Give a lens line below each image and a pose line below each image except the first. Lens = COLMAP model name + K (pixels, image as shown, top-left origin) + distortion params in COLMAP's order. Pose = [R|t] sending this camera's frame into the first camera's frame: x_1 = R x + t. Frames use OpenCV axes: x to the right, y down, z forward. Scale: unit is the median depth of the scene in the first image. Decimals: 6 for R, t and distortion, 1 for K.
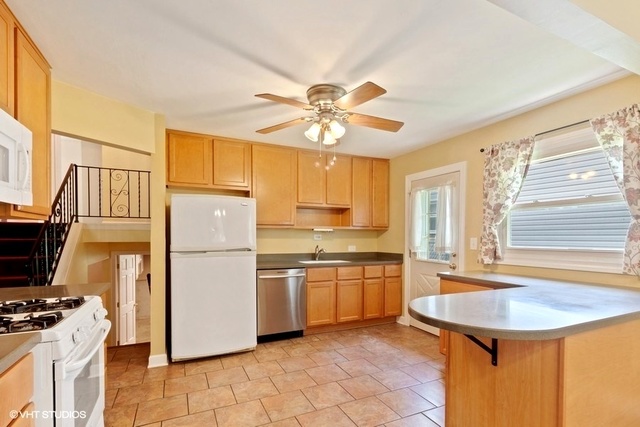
lens RADIAL K [[305.9, 0, 319.5], [0, 305.9, 239.6], [0, 0, 1]] dist [0.000304, 0.000157]
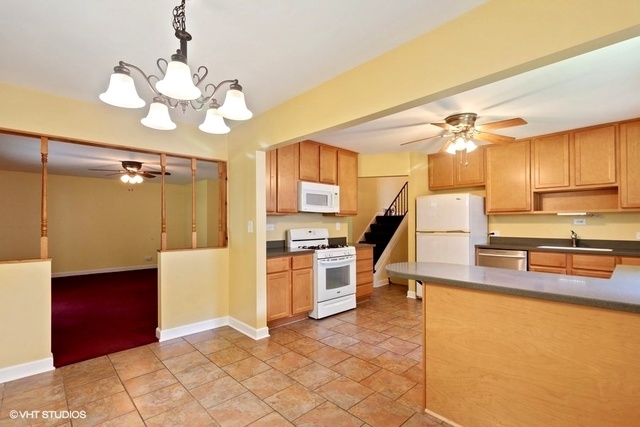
lens RADIAL K [[310.6, 0, 323.6], [0, 310.6, 224.7], [0, 0, 1]] dist [0.002021, 0.000835]
pose [[0.330975, 0.000126, -0.943640, 0.695483], [-0.003284, 0.999994, -0.001018, 0.004430], [0.943634, 0.003436, 0.330973, -0.025410]]
